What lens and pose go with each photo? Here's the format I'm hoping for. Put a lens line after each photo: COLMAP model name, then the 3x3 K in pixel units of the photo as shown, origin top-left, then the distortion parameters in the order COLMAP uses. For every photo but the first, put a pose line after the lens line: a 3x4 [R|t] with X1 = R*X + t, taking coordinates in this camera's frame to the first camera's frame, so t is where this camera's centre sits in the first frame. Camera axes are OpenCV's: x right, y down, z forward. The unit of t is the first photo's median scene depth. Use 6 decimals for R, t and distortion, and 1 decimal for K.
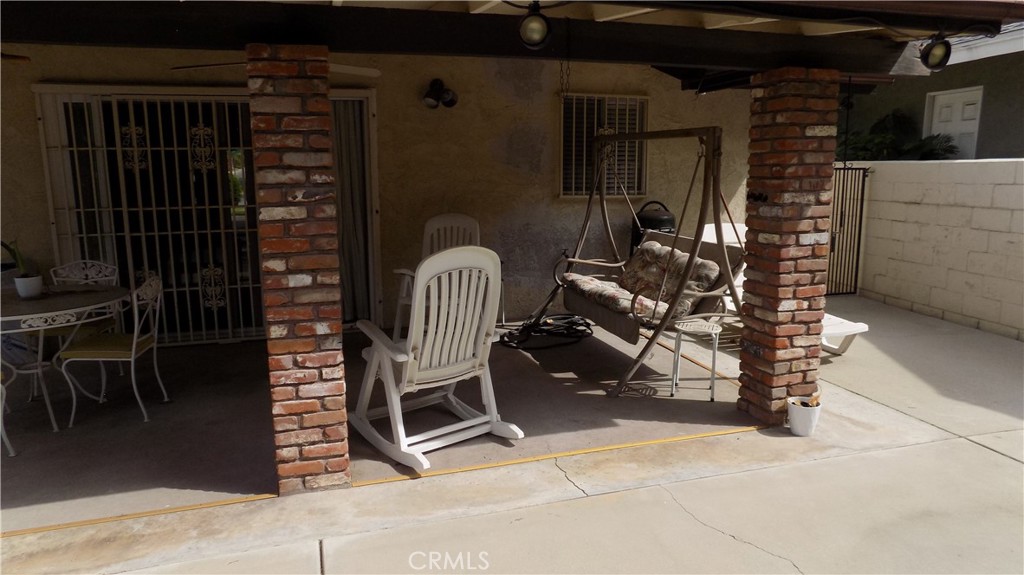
lens RADIAL K [[688.1, 0, 514.0], [0, 688.1, 281.6], [0, 0, 1]] dist [-0.082057, 0.081149]
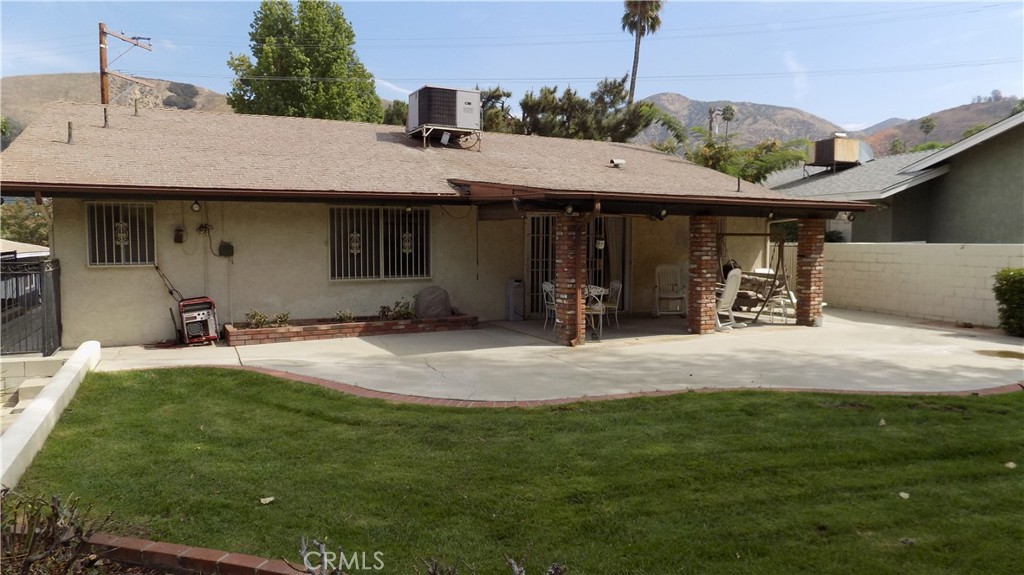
lens RADIAL K [[675.1, 0, 511.4], [0, 675.1, 244.3], [0, 0, 1]] dist [-0.108036, 0.074810]
pose [[0.988945, 0.014559, 0.147563, -1.540107], [0.008573, 0.987889, -0.154923, 0.312177], [-0.148032, 0.154476, 0.976844, -1.984879]]
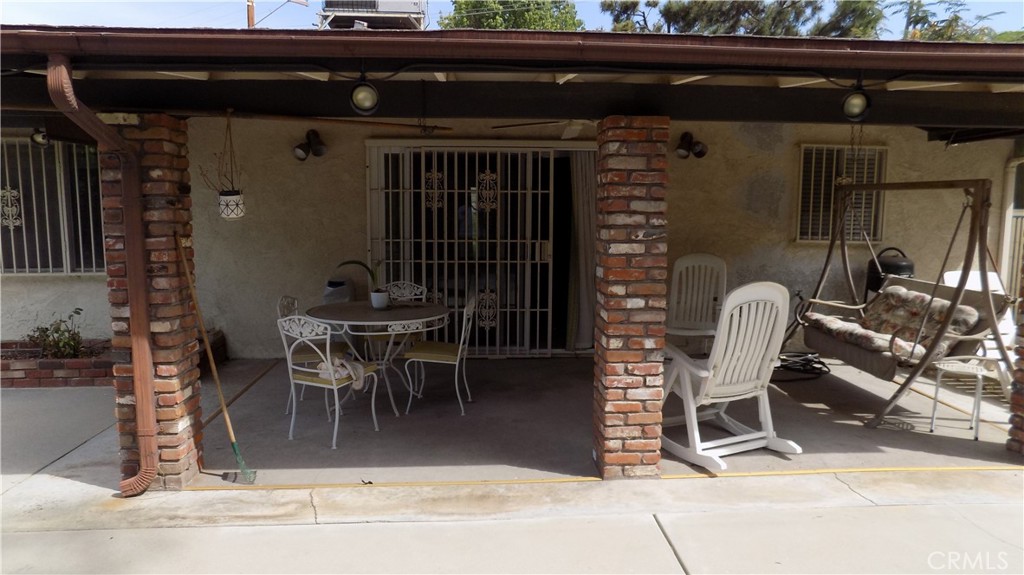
lens RADIAL K [[688.1, 0, 514.0], [0, 688.1, 281.6], [0, 0, 1]] dist [-0.082057, 0.081149]
pose [[0.971158, 0.039532, -0.235137, -0.185512], [-0.052822, 0.997327, -0.050488, 0.026163], [0.232513, 0.061452, 0.970650, -0.202463]]
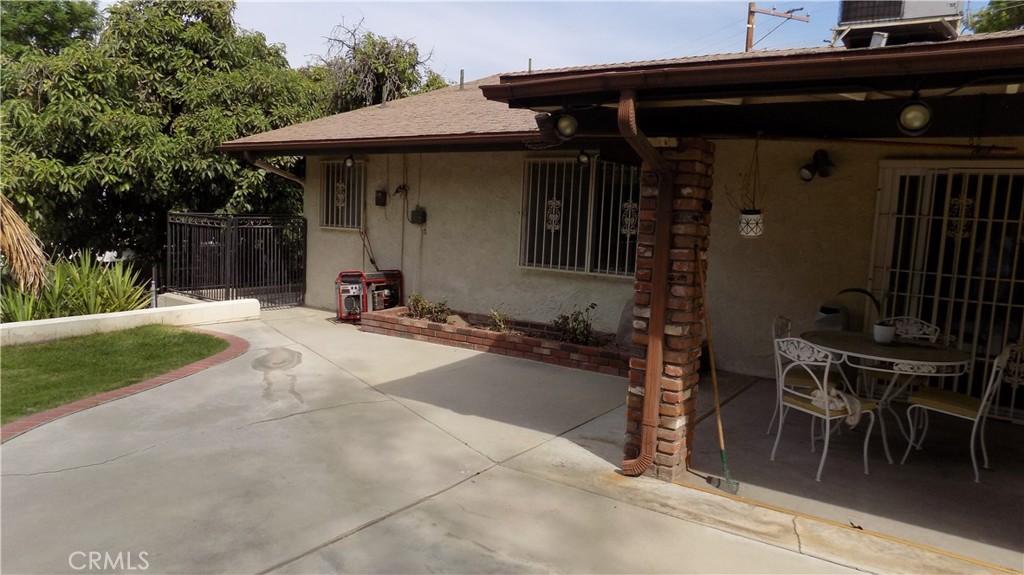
lens RADIAL K [[688.1, 0, 514.0], [0, 688.1, 281.6], [0, 0, 1]] dist [-0.082057, 0.081149]
pose [[0.614834, 0.122112, -0.779146, -0.226397], [-0.187941, 0.982164, 0.005623, 0.034102], [0.765936, 0.142976, 0.626818, -0.249989]]
